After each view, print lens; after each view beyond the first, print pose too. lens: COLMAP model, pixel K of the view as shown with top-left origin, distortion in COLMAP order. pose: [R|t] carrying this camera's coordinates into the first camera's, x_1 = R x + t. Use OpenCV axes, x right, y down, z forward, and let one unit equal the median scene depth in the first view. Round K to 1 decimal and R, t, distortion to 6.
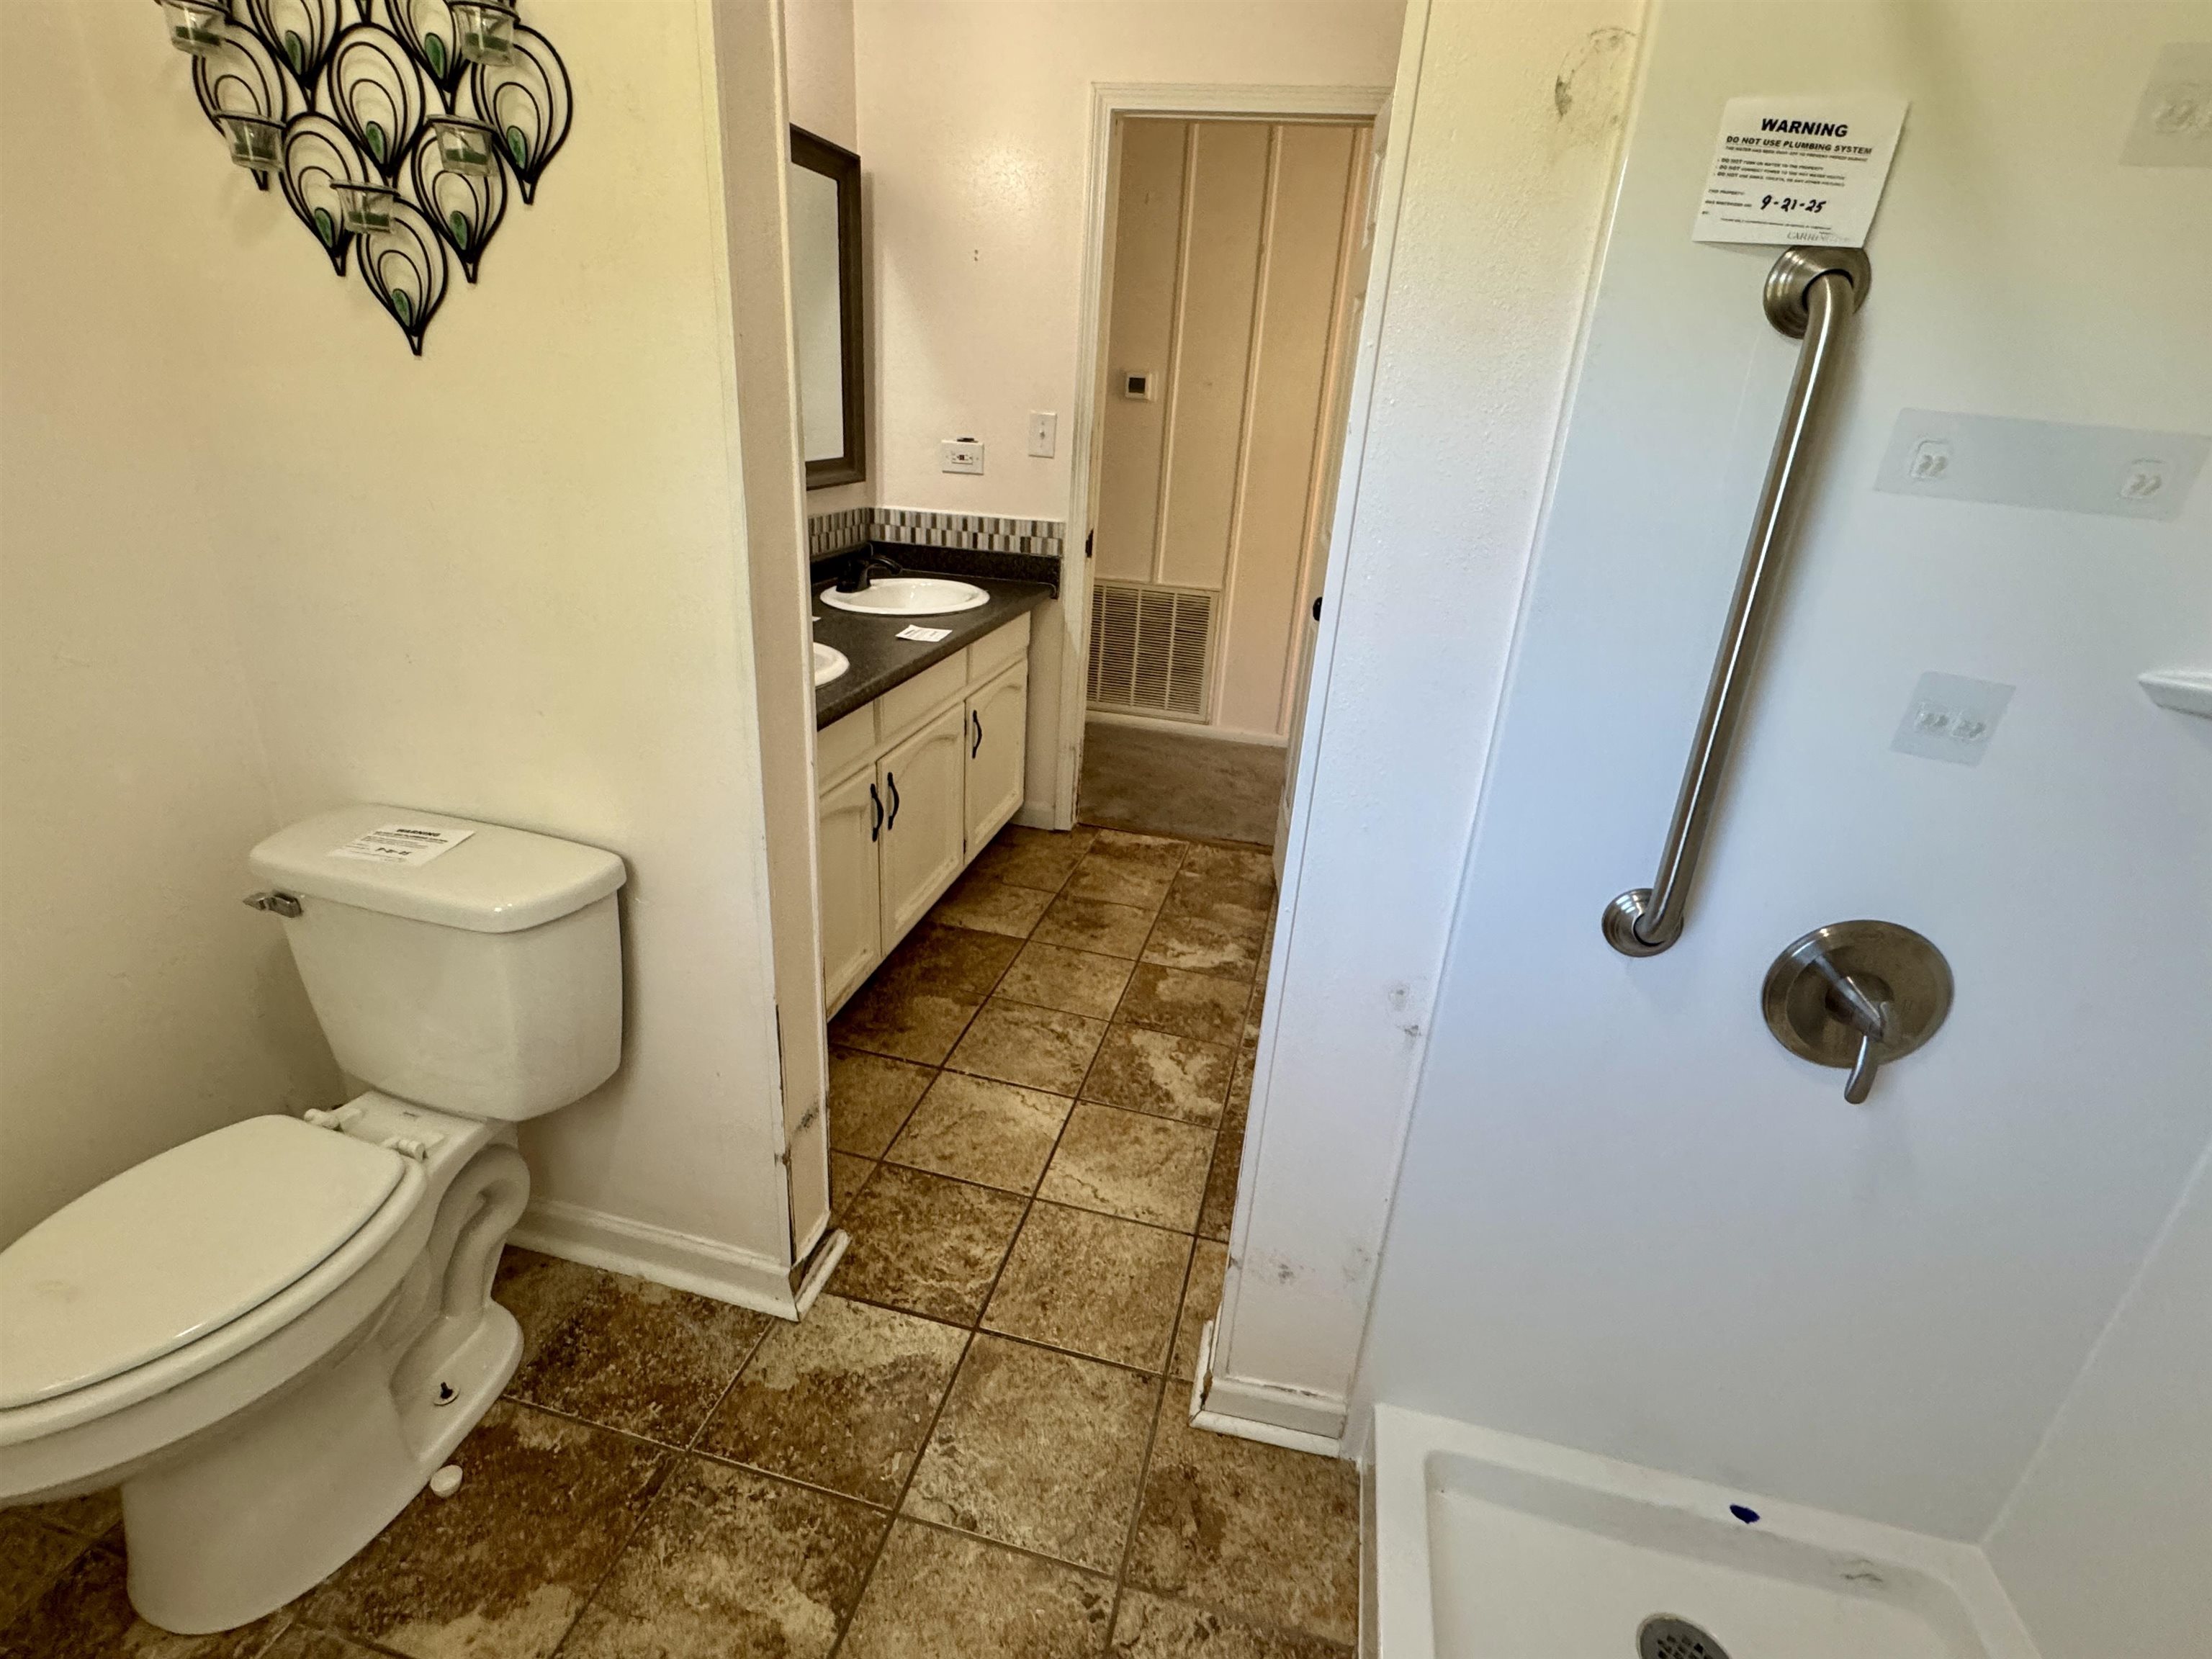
lens RADIAL K [[1053.8, 0, 1103.4], [0, 1053.8, 829.5], [0, 0, 1]] dist [-0.000729, -0.000460]
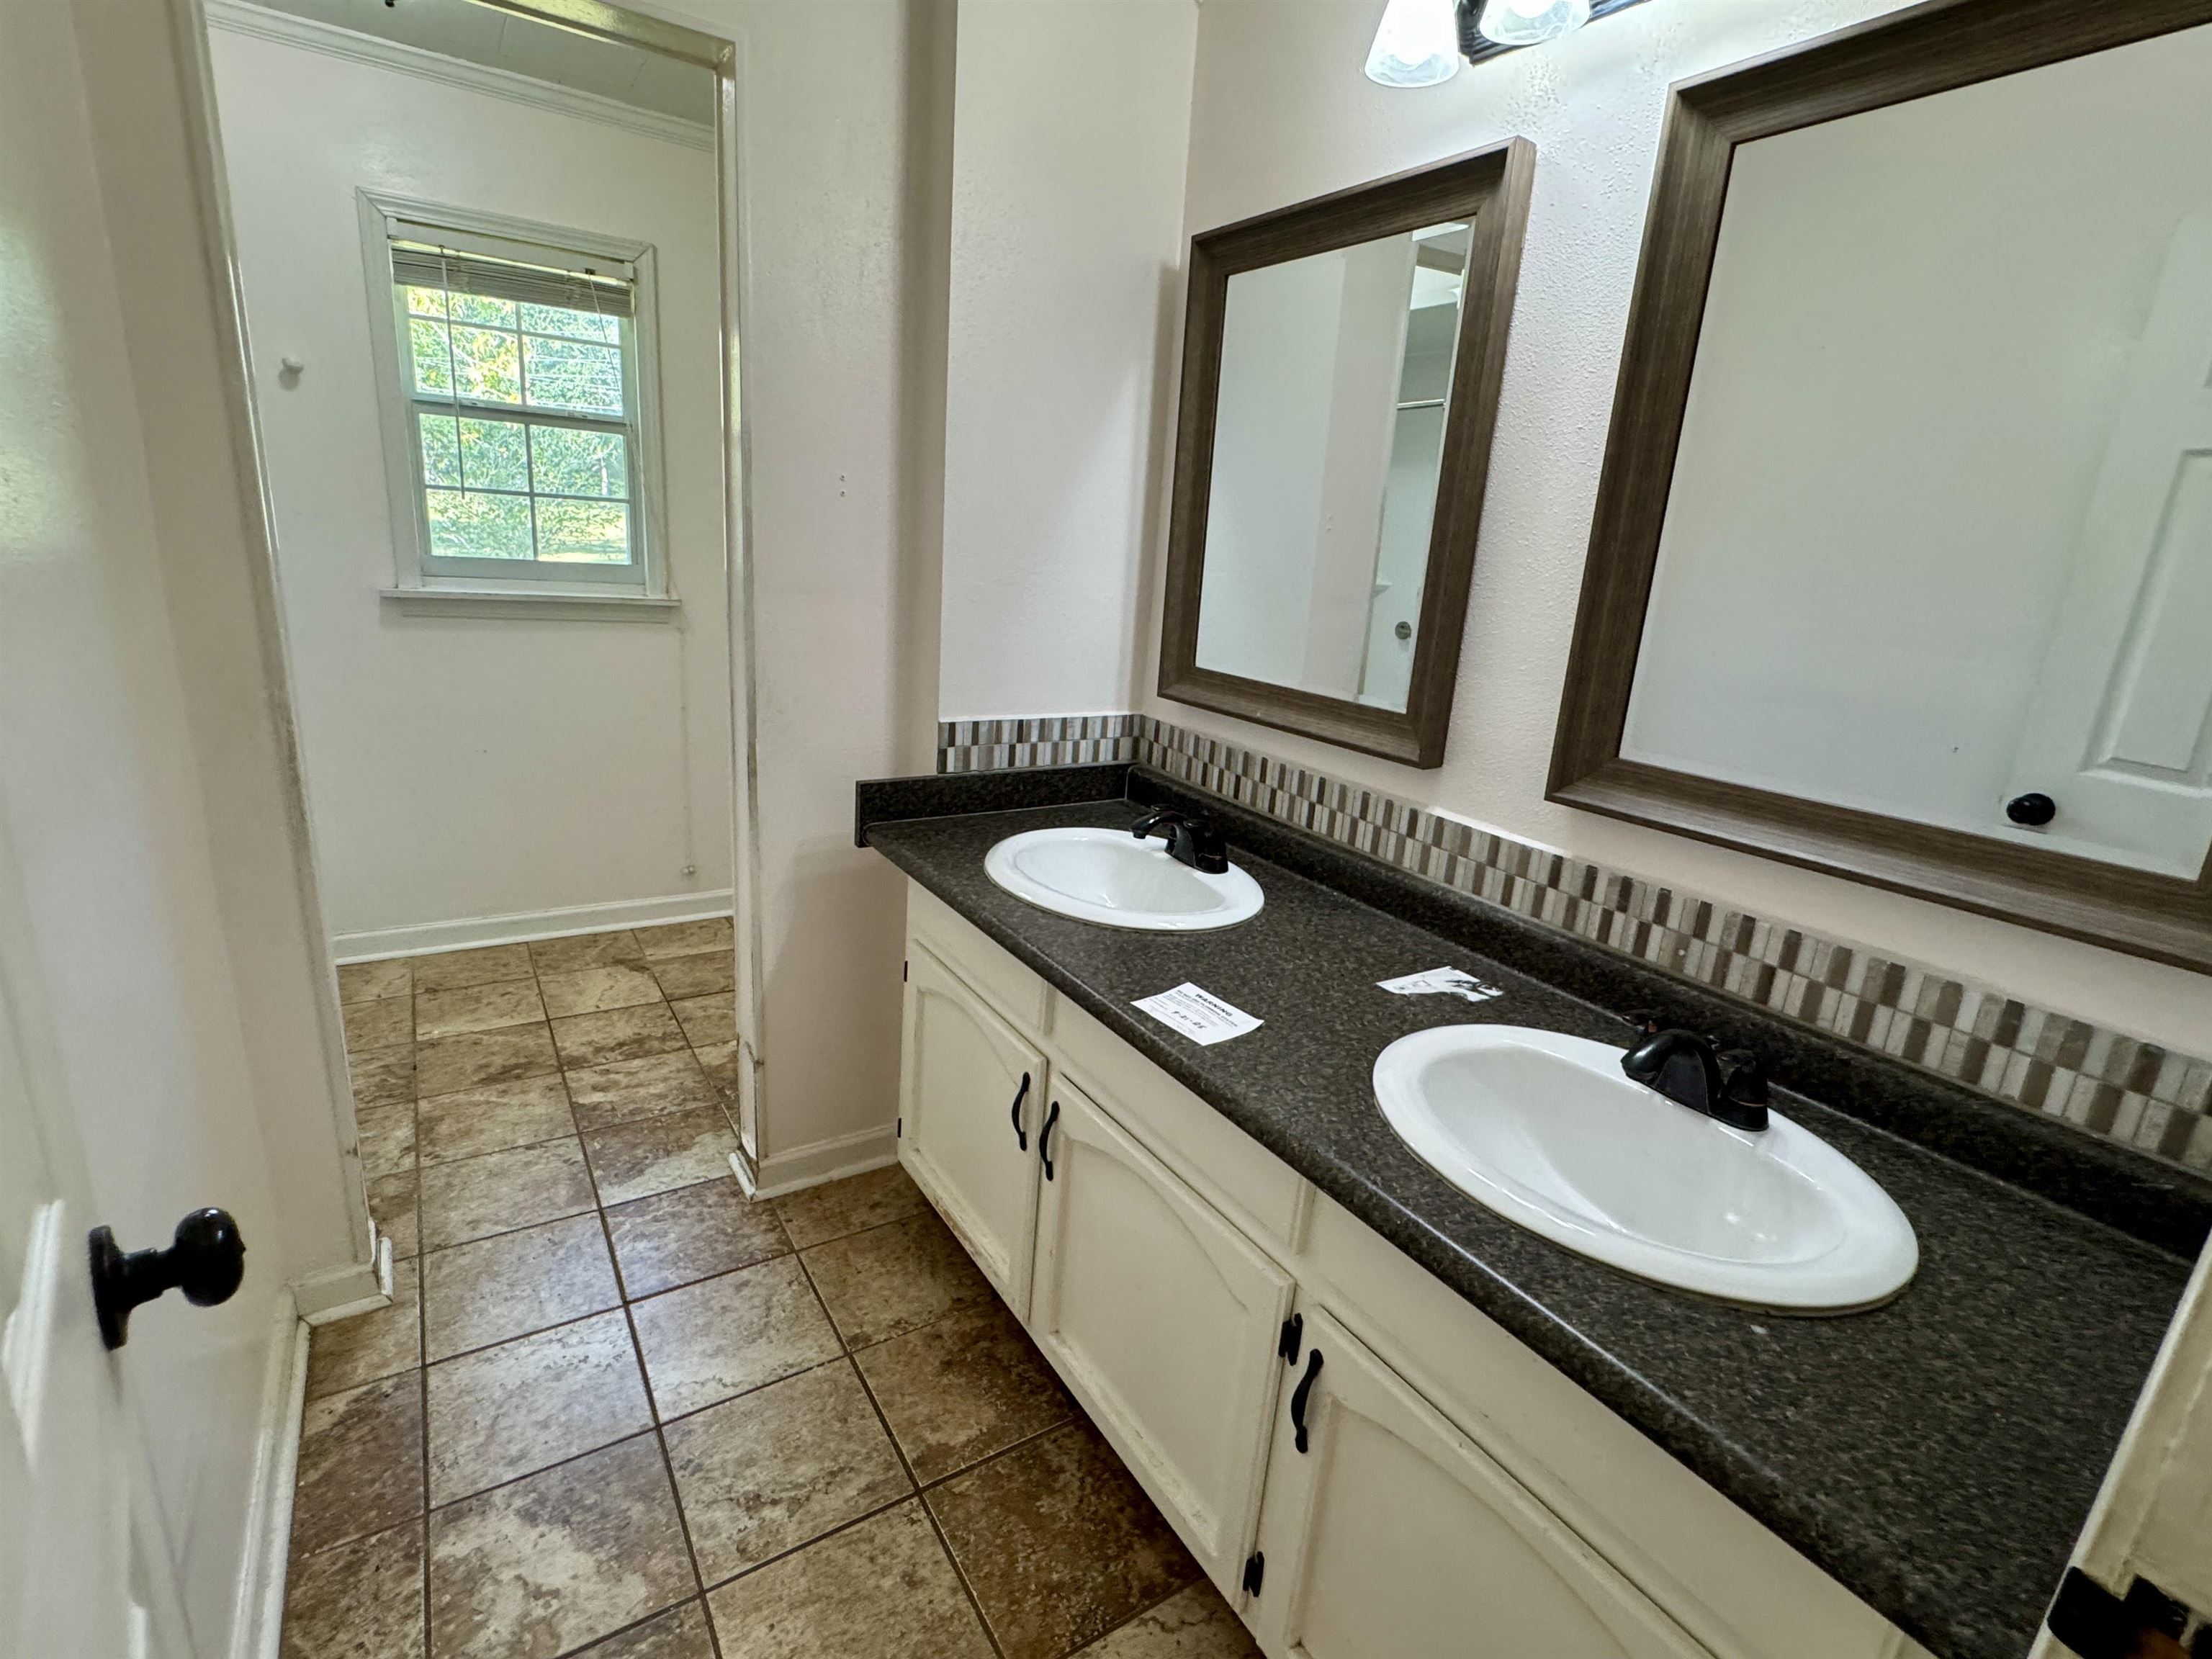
lens RADIAL K [[1053.8, 0, 1106.3], [0, 1053.8, 824.6], [0, 0, 1]] dist [-0.000729, -0.000460]
pose [[-0.686013, 0.084656, -0.722647, 0.253549], [-0.378917, 0.806321, 0.454167, -0.531810], [0.621134, 0.585388, -0.521070, 1.314460]]
